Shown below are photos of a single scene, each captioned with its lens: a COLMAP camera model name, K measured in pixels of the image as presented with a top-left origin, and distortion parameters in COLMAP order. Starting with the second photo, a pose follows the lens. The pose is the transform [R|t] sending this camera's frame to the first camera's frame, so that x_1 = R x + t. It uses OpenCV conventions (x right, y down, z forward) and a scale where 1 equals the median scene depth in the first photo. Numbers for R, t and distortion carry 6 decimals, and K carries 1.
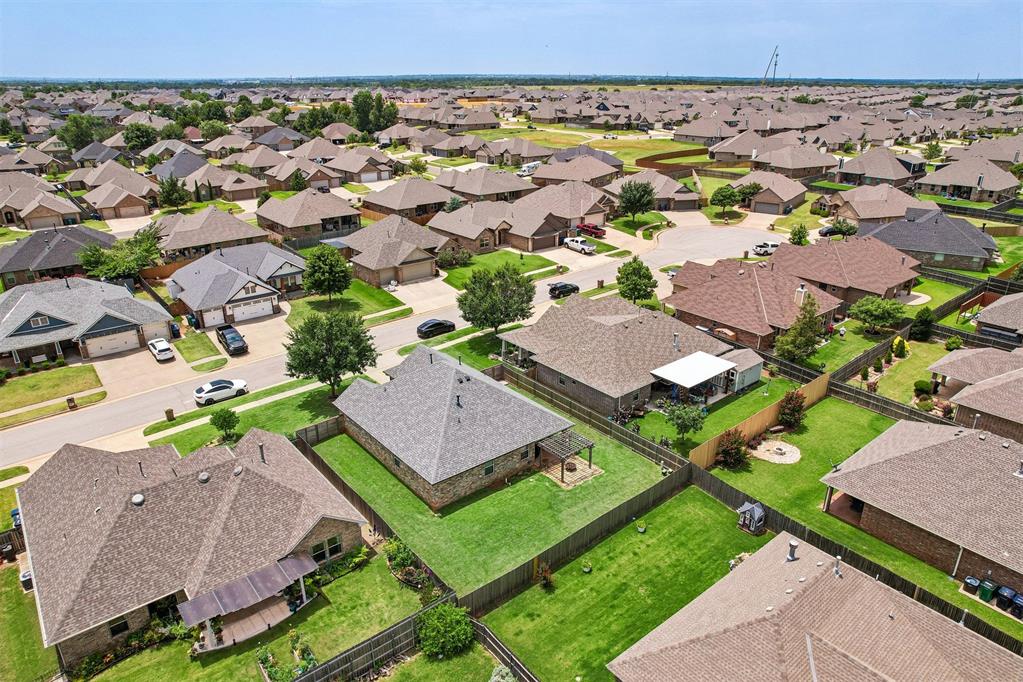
lens RADIAL K [[648.8, 0, 507.8], [0, 648.8, 345.5], [0, 0, 1]] dist [-0.064173, 0.042844]
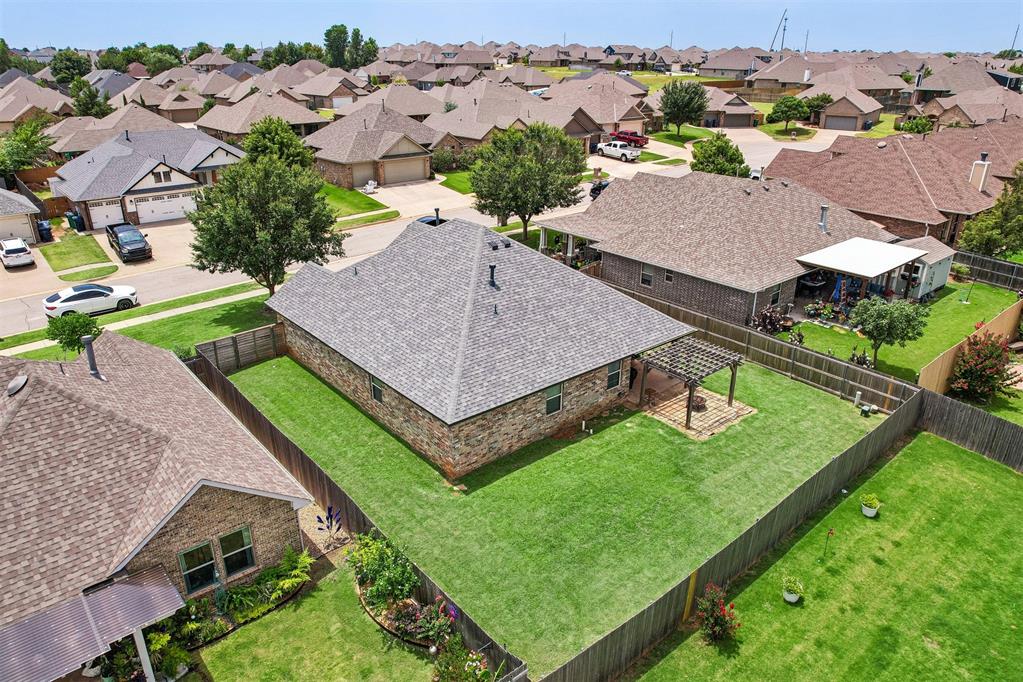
lens RADIAL K [[691.4, 0, 510.1], [0, 691.4, 340.4], [0, 0, 1]] dist [-0.057212, 0.033450]
pose [[0.999790, -0.002588, 0.020347, -0.063595], [0.002404, 0.999956, 0.009053, 0.114256], [-0.020370, -0.009002, 0.999752, 0.372147]]
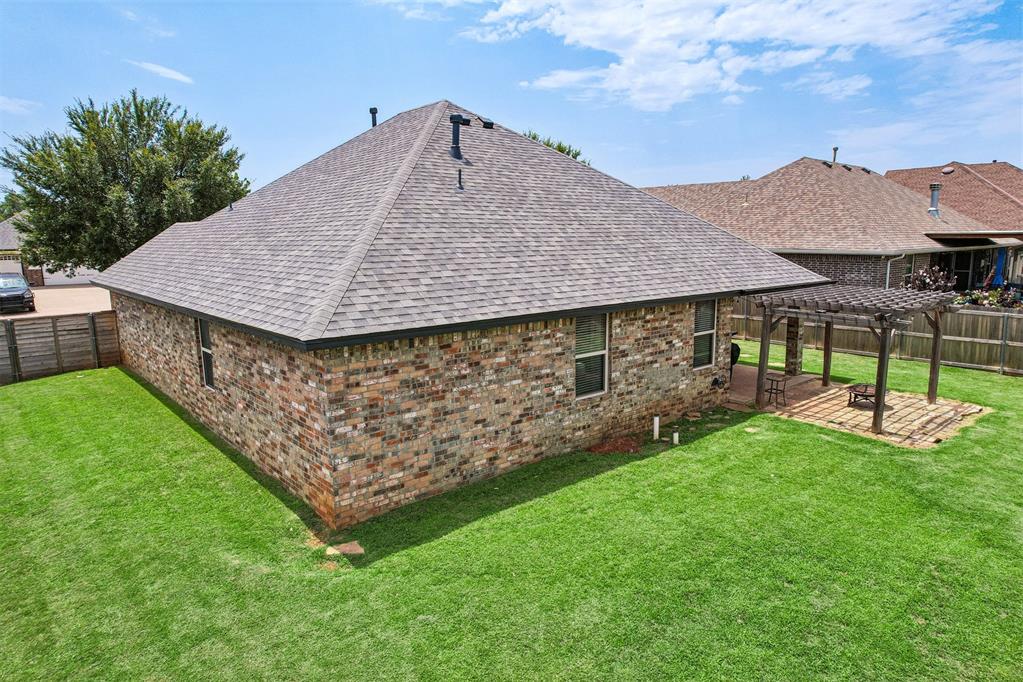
lens RADIAL K [[648.8, 0, 514.3], [0, 648.8, 341.7], [0, 0, 1]] dist [-0.064173, 0.042844]
pose [[0.999376, -0.014102, 0.032390, -0.053695], [0.020915, 0.975096, -0.220797, 0.196231], [-0.028470, 0.221336, 0.974782, 0.650677]]
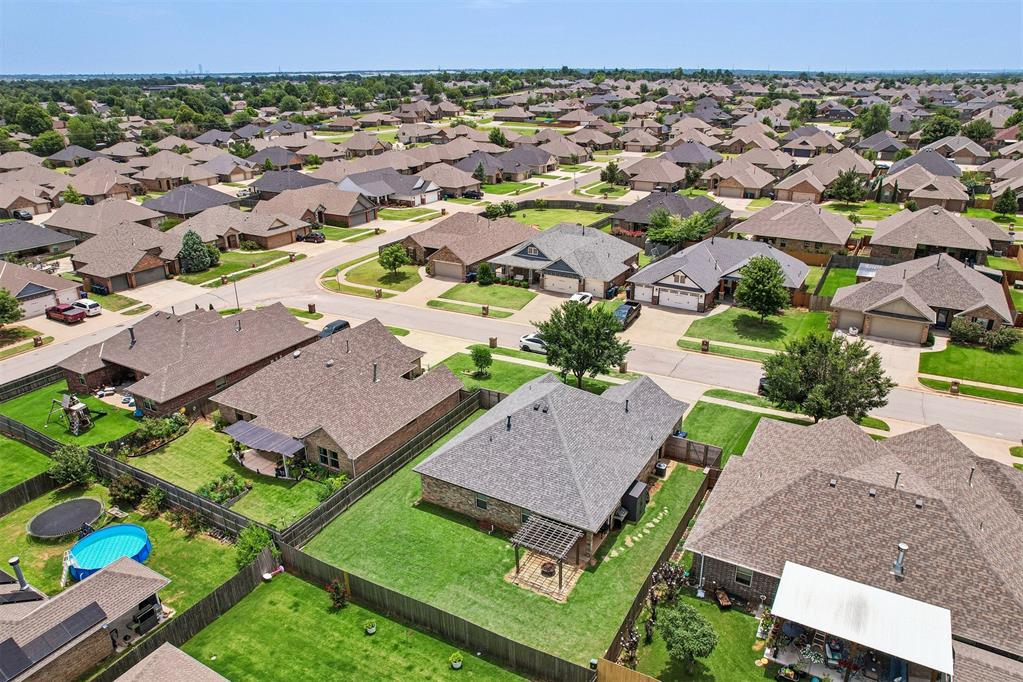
lens RADIAL K [[677.9, 0, 530.6], [0, 677.9, 343.8], [0, 0, 1]] dist [-0.050975, -0.000362]
pose [[0.375483, 0.348547, -0.858794, 0.601133], [-0.353553, 0.910393, 0.214908, -0.192332], [0.856746, 0.222935, 0.465066, 0.489629]]
